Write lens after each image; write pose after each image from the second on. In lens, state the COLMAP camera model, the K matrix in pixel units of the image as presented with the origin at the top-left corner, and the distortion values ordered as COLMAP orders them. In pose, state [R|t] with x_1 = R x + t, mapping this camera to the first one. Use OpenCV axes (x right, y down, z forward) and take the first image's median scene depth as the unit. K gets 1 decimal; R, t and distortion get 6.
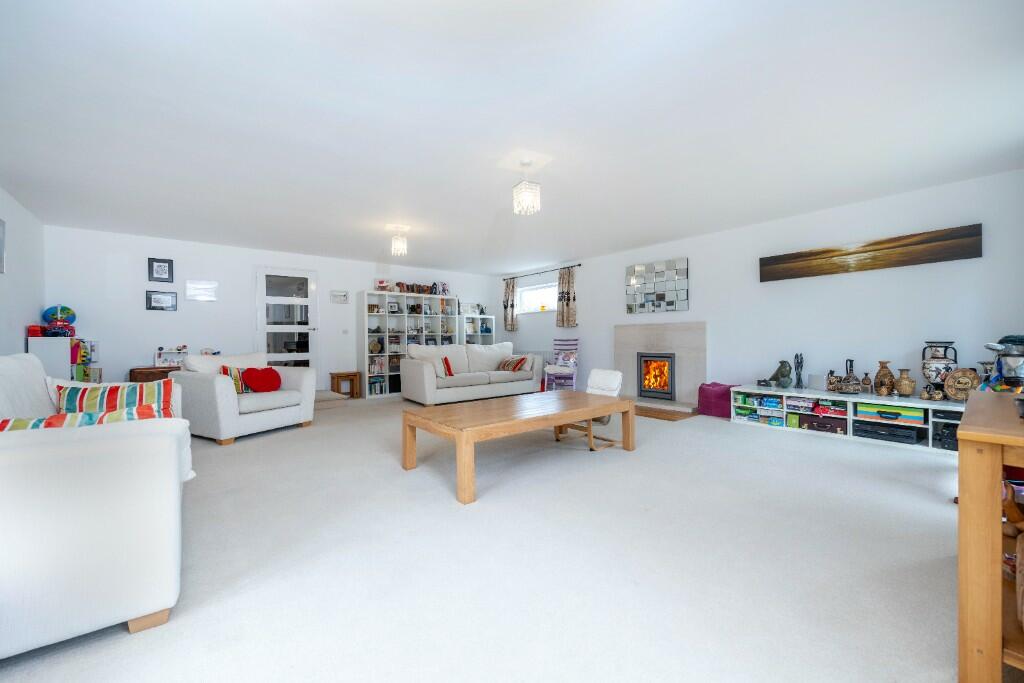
lens RADIAL K [[405.6, 0, 519.5], [0, 405.6, 337.4], [0, 0, 1]] dist [0.030435, 0.000169]
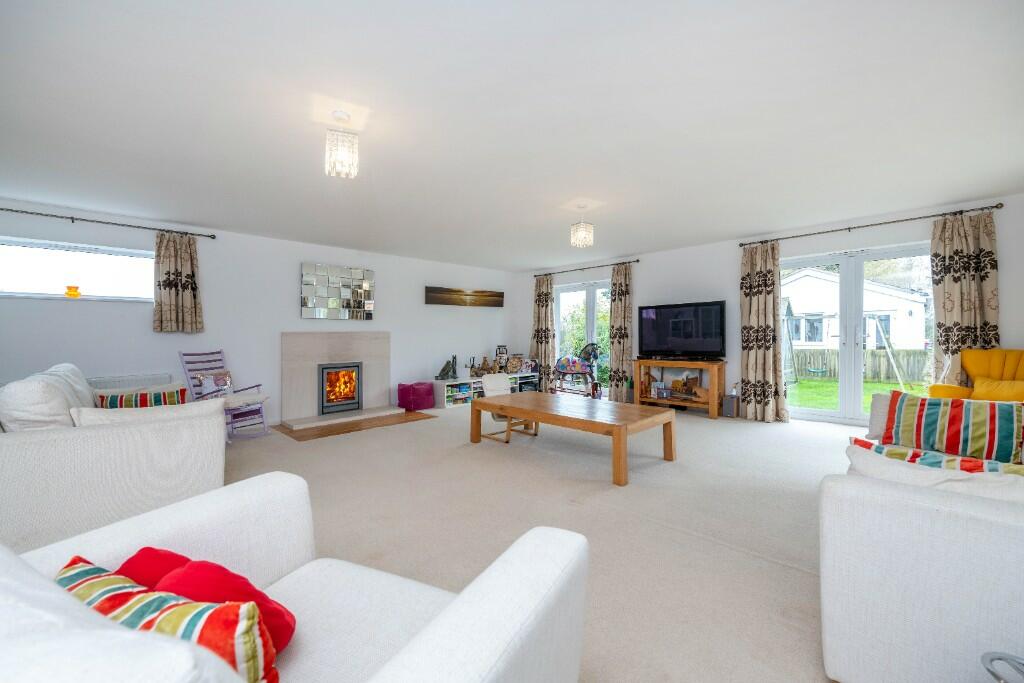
lens RADIAL K [[405.6, 0, 519.2], [0, 405.6, 339.1], [0, 0, 1]] dist [0.030435, 0.000169]
pose [[-0.082276, 0.000078, 0.996610, -0.783110], [0.007314, 0.999973, 0.000526, -0.018130], [-0.996583, 0.007332, -0.082274, 0.822322]]
